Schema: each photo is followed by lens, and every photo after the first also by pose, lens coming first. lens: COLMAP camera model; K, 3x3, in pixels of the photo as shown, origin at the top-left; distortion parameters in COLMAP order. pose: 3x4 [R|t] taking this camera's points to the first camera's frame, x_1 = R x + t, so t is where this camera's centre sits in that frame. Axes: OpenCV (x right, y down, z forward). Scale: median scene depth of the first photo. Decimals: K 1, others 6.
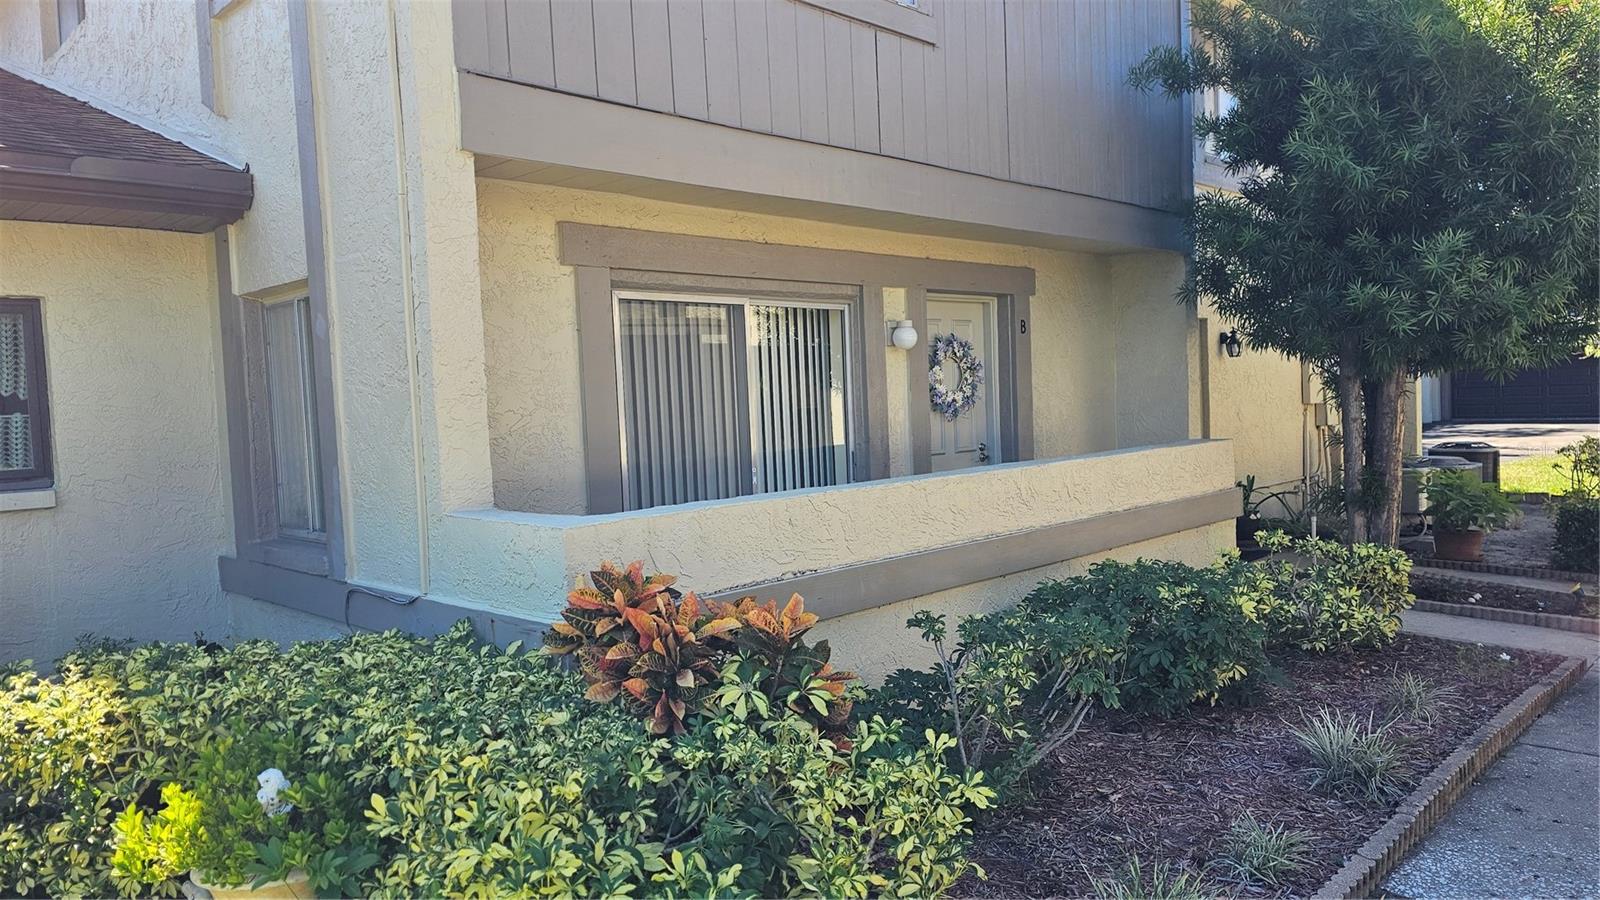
lens RADIAL K [[1099.8, 0, 800.0], [0, 1099.8, 450.0], [0, 0, 1]] dist [0.036119, -0.002513]
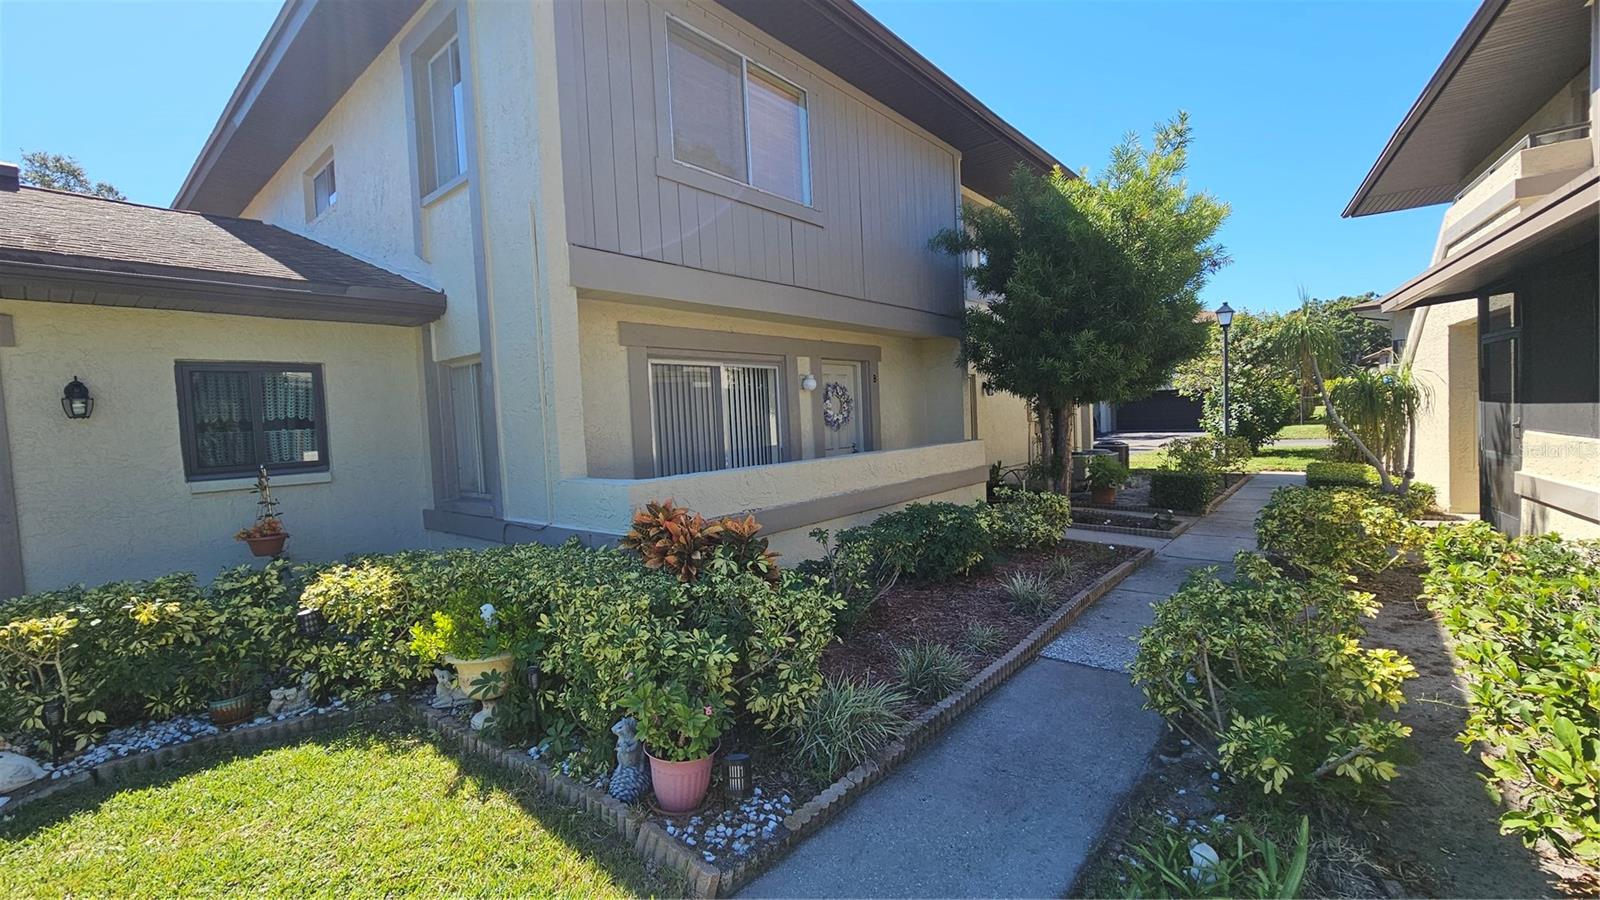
lens RADIAL K [[654.0, 0, 800.0], [0, 654.0, 450.0], [0, 0, 1]] dist [-0.012444, 0.000010]
pose [[0.997241, -0.007621, 0.073838, -0.000971], [0.007664, 0.999971, -0.000298, 0.009994], [-0.073833, 0.000863, 0.997270, -0.123799]]
